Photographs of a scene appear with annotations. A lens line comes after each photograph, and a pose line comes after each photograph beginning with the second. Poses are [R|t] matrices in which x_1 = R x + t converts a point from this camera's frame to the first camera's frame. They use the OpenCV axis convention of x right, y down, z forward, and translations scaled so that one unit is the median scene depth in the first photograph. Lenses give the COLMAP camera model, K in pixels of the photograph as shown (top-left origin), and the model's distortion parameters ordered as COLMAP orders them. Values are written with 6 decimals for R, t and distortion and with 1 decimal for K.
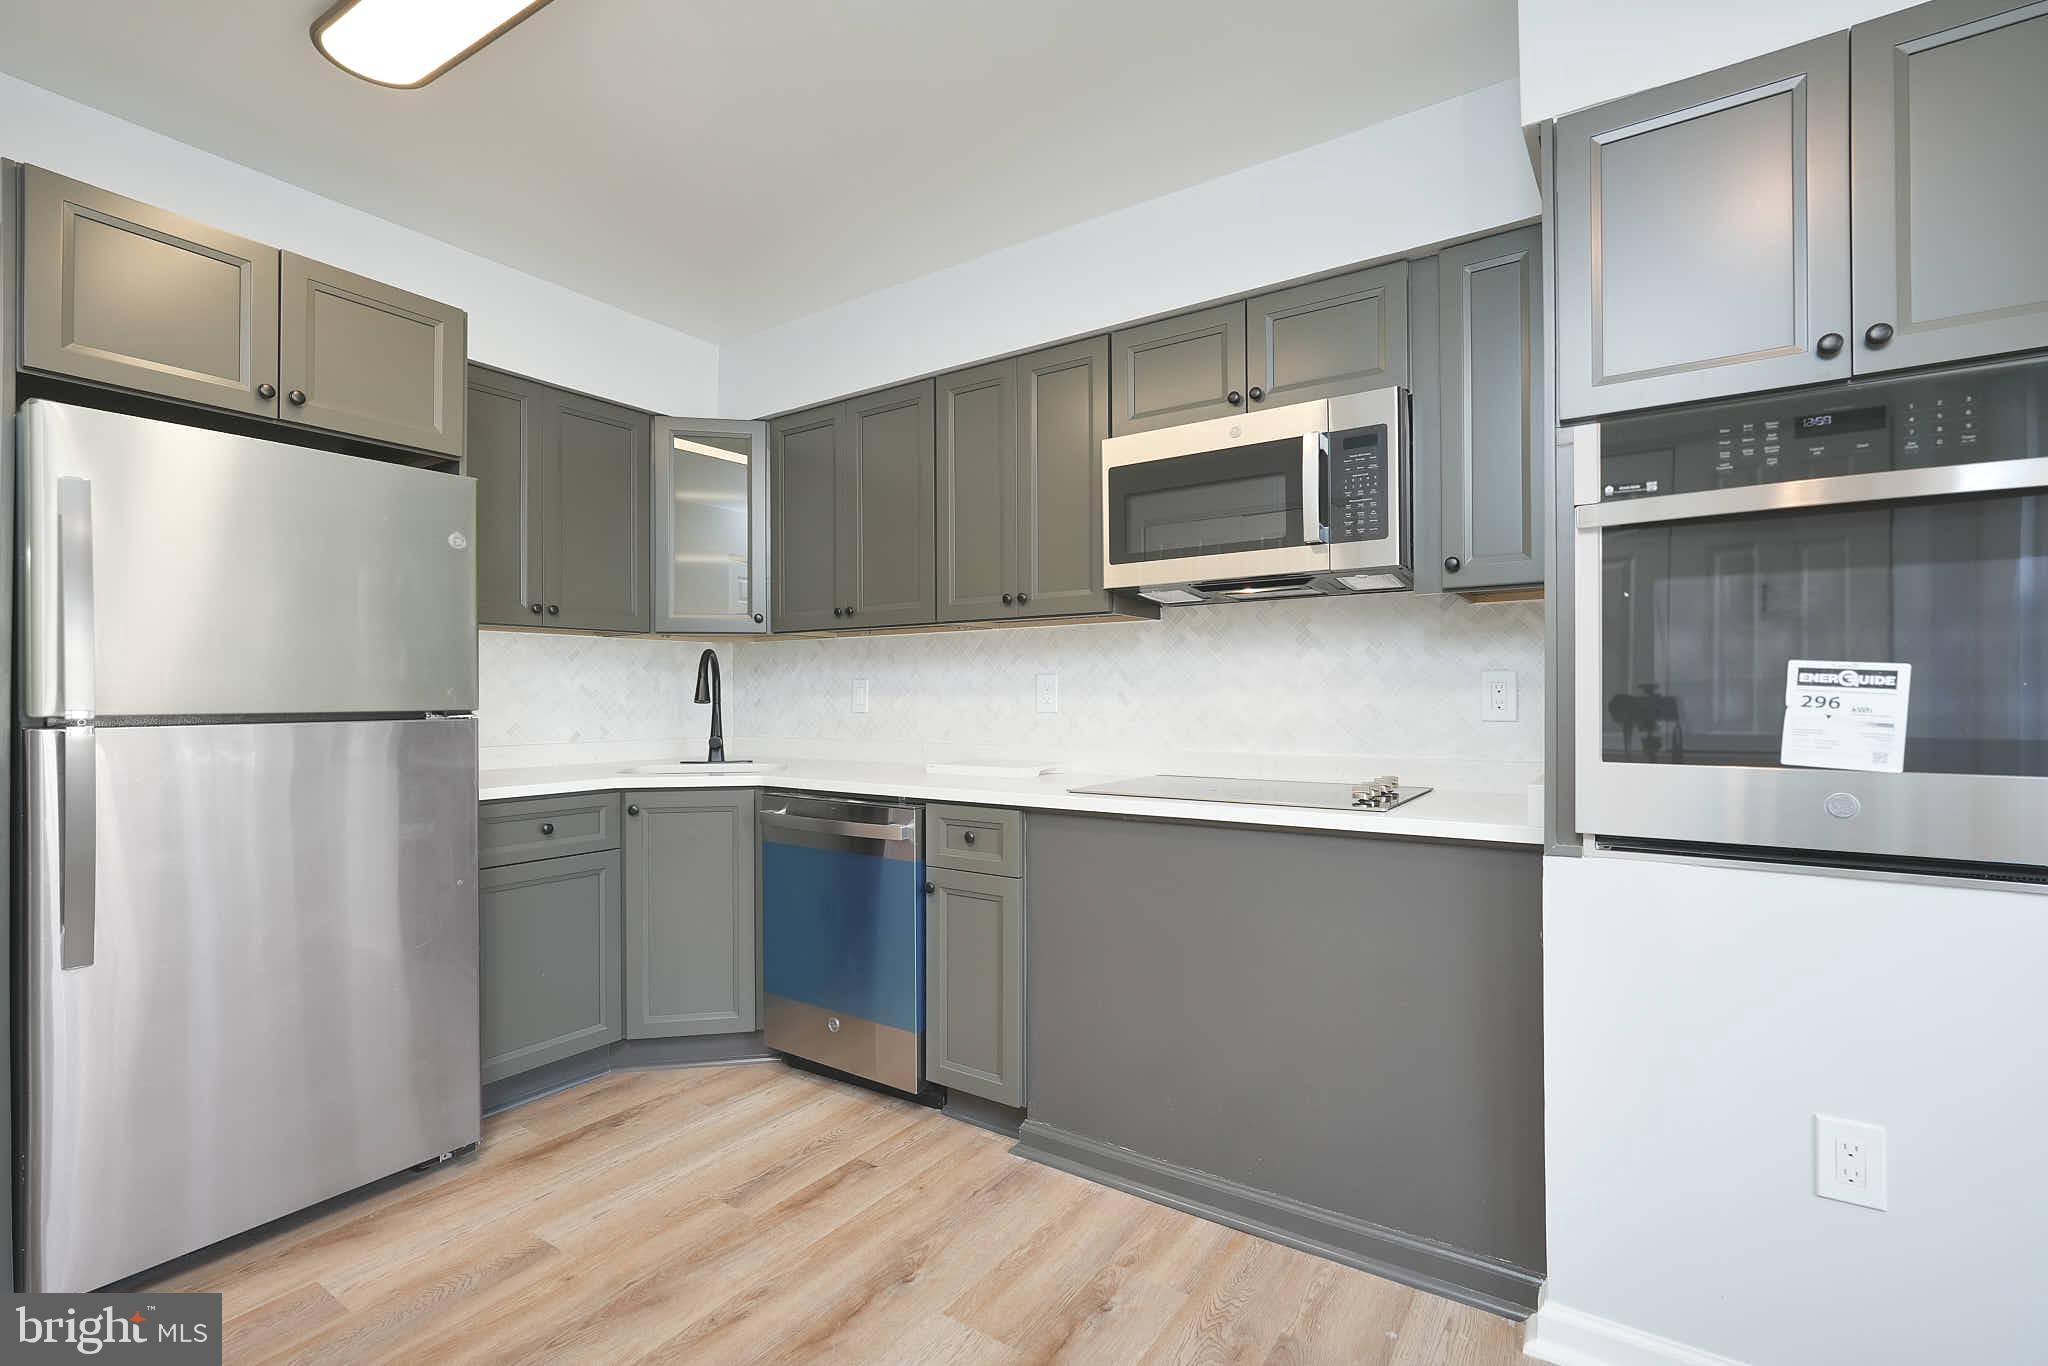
lens RADIAL K [[915.9, 0, 1012.6], [0, 915.9, 690.5], [0, 0, 1]] dist [-0.008799, 0.001366]
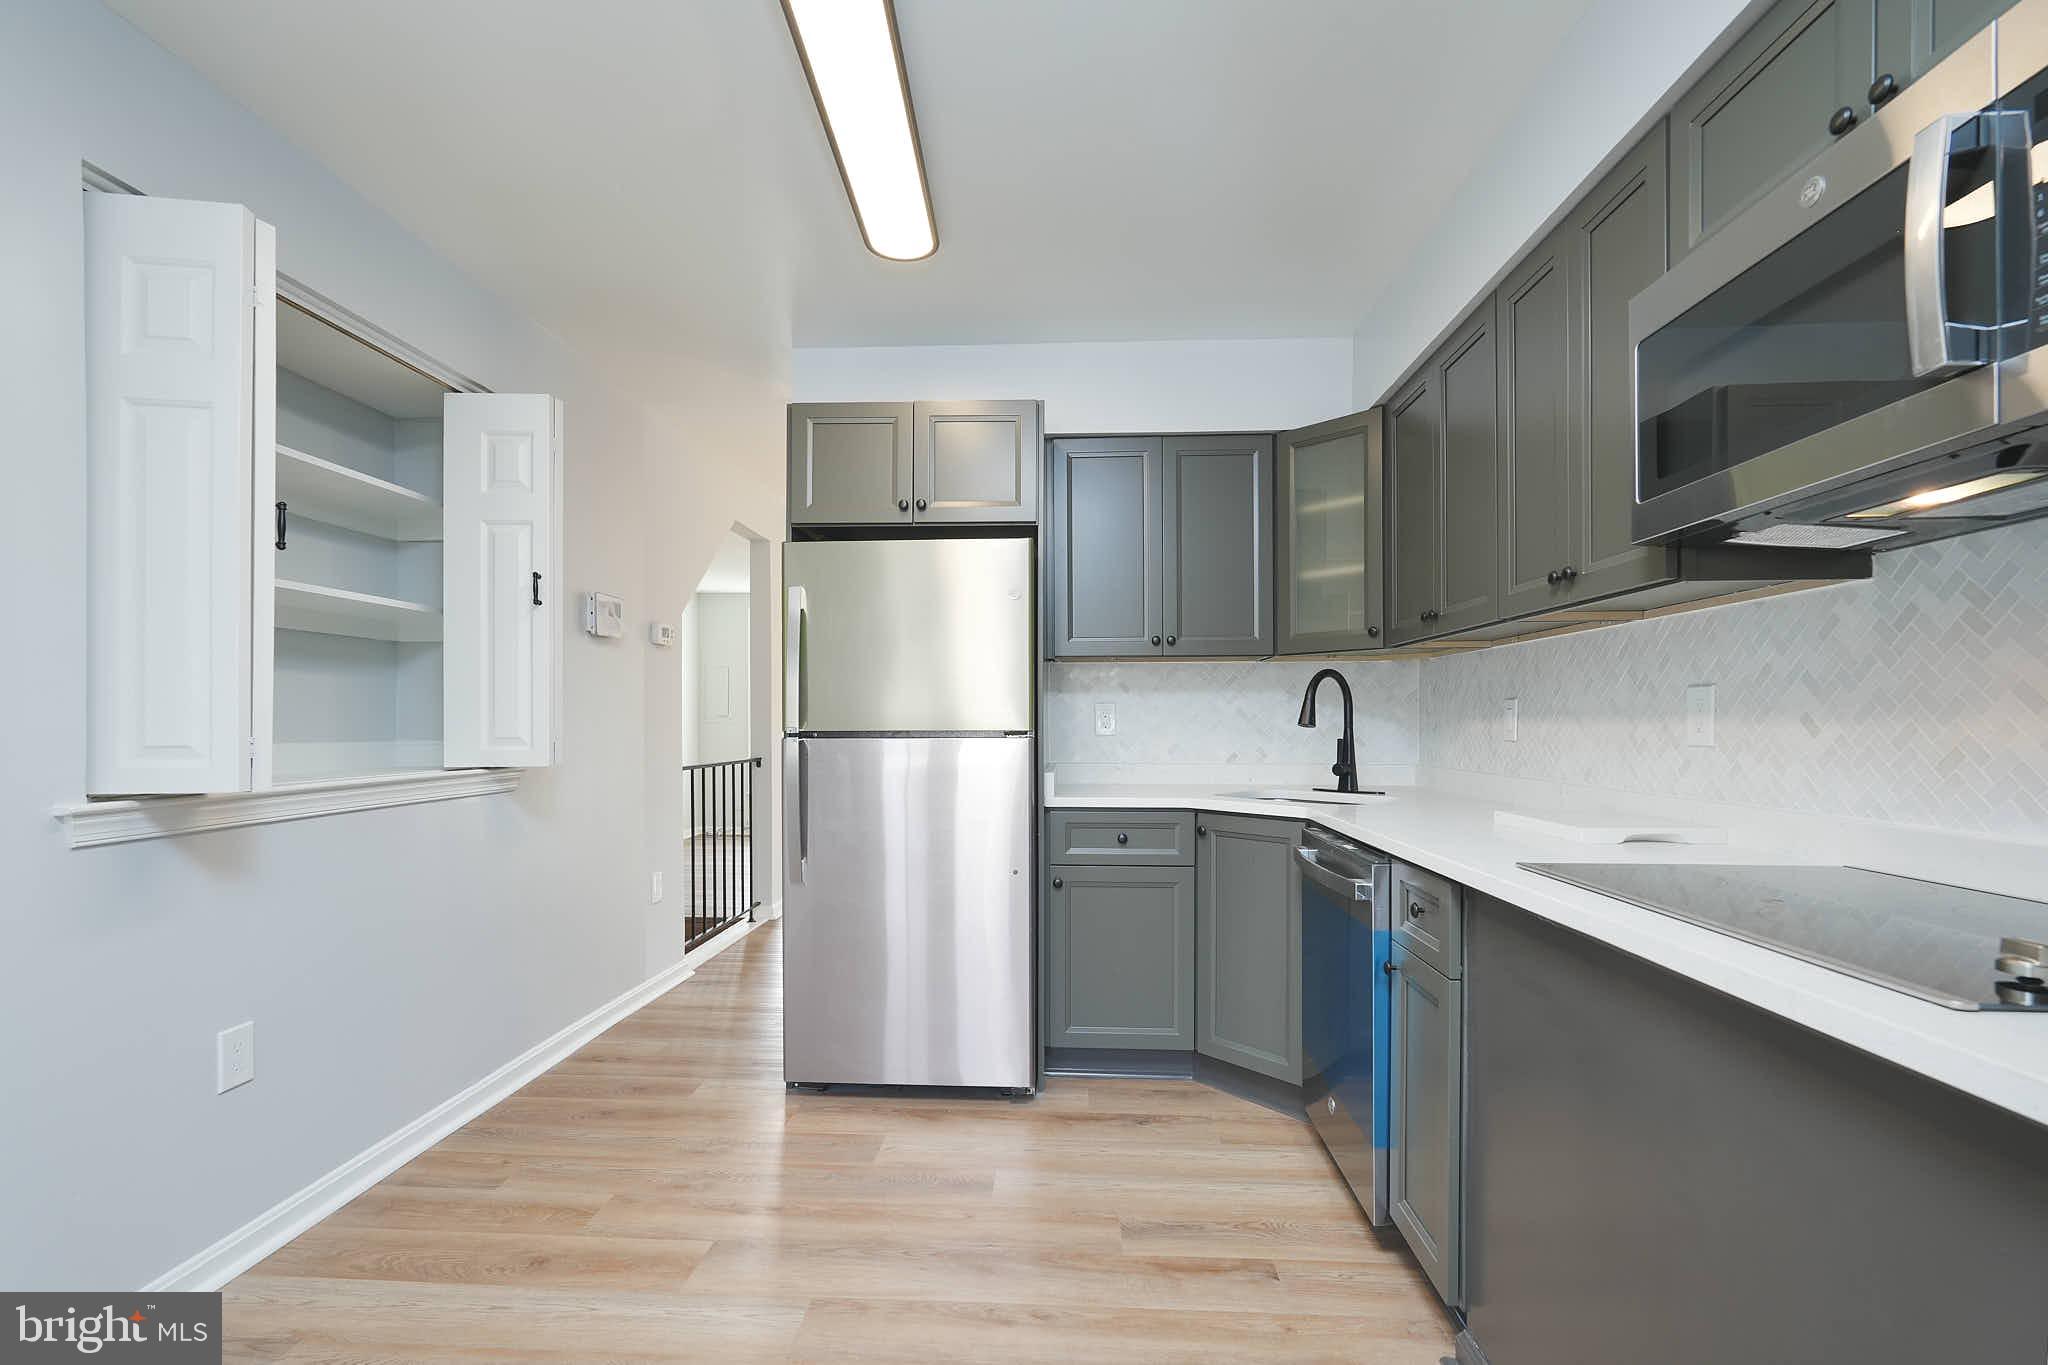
lens RADIAL K [[915.9, 0, 1013.8], [0, 915.9, 722.5], [0, 0, 1]] dist [-0.008799, 0.001366]
pose [[0.514382, 0.004690, -0.857548, 0.390140], [0.003383, 0.999966, 0.007498, 0.001306], [0.857554, -0.006758, 0.514349, 0.320160]]
